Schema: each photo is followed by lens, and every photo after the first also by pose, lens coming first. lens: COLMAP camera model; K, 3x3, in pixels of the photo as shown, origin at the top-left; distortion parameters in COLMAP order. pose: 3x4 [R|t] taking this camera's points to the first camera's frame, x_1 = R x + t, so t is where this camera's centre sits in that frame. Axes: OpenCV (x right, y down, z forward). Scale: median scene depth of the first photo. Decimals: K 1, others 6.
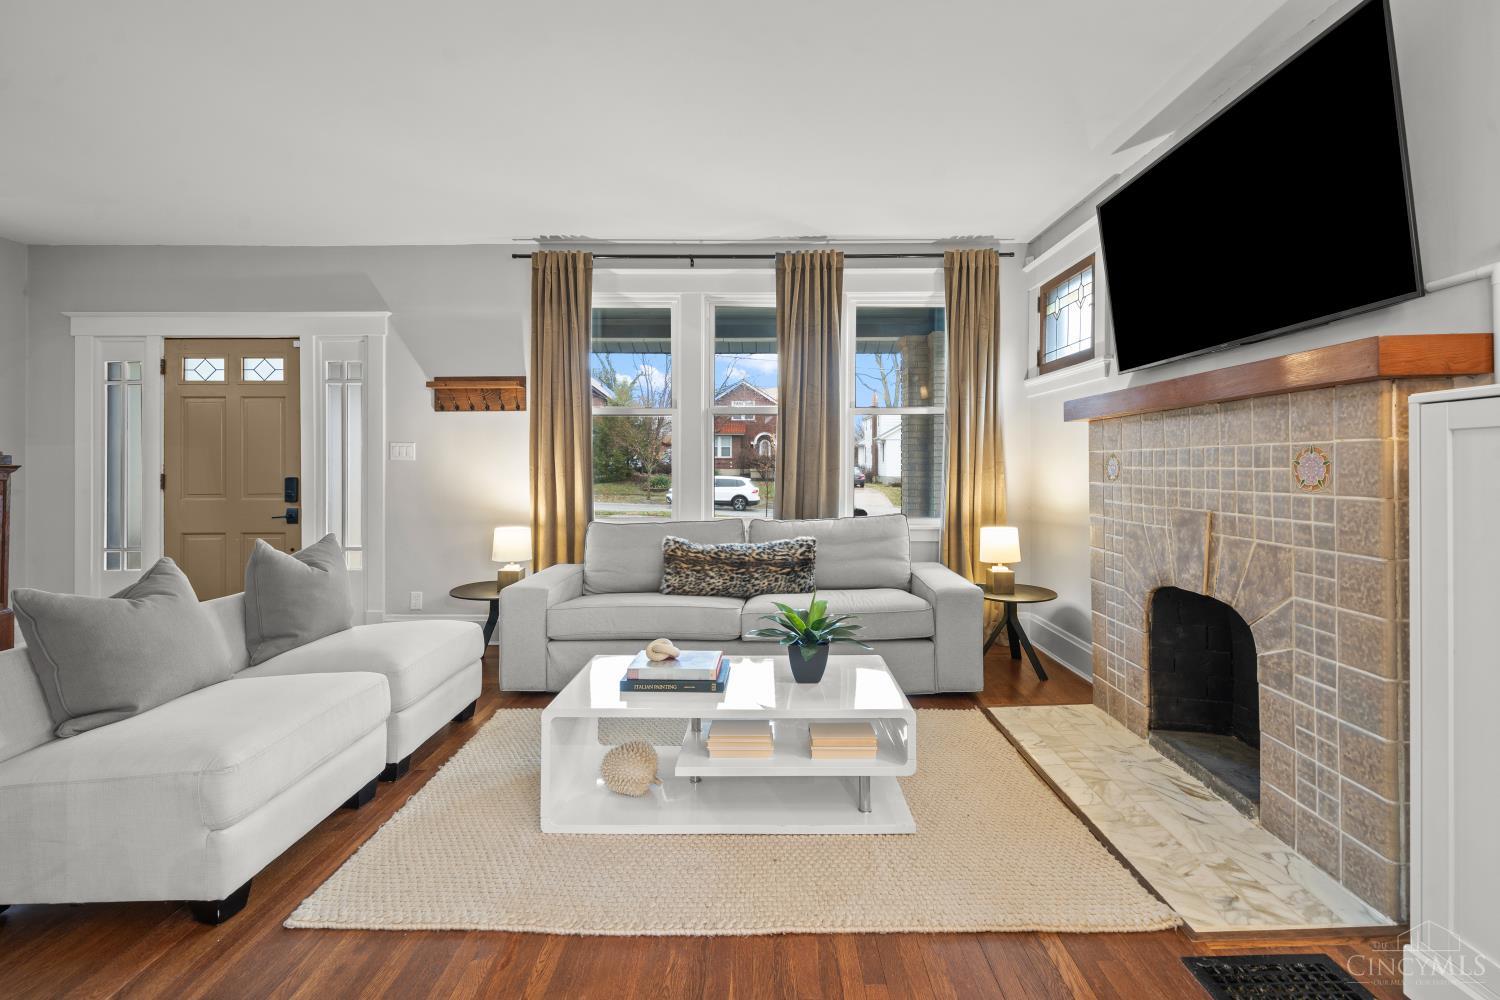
lens RADIAL K [[658.0, 0, 771.2], [0, 658.0, 462.5], [0, 0, 1]] dist [-0.001027, -0.000013]
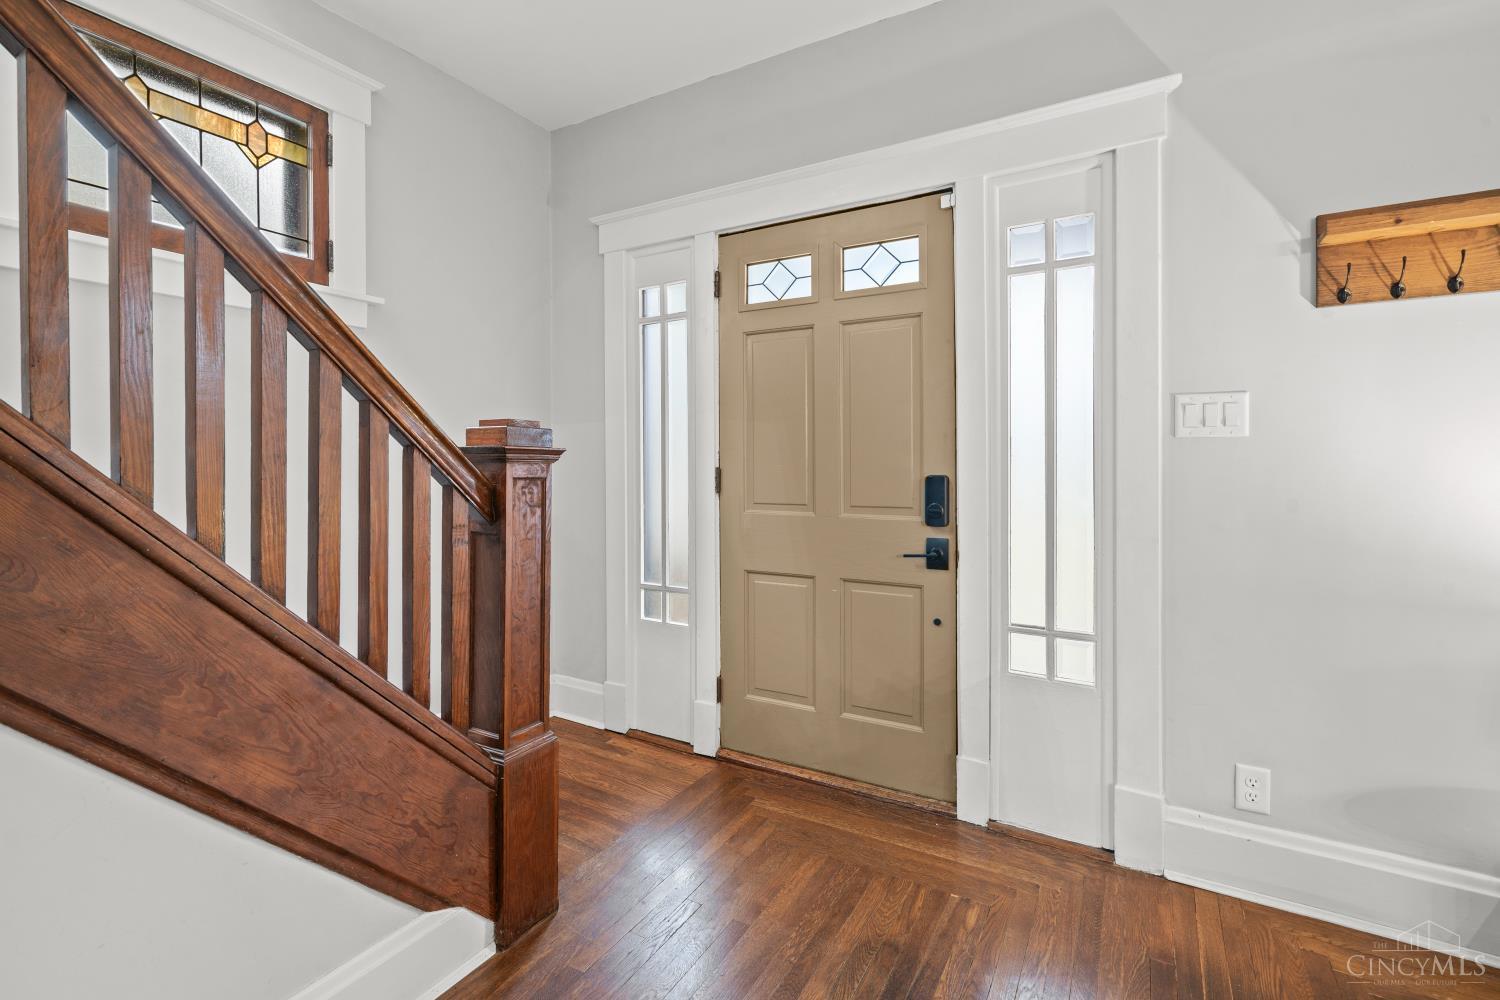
lens RADIAL K [[689.2, 0, 742.5], [0, 689.2, 474.5], [0, 0, 1]] dist [-0.001705, -0.000119]
pose [[0.856395, 0.009791, -0.516229, -0.605173], [0.002431, 0.999733, 0.022994, 0.009742], [0.516316, -0.020947, 0.856142, 0.497318]]
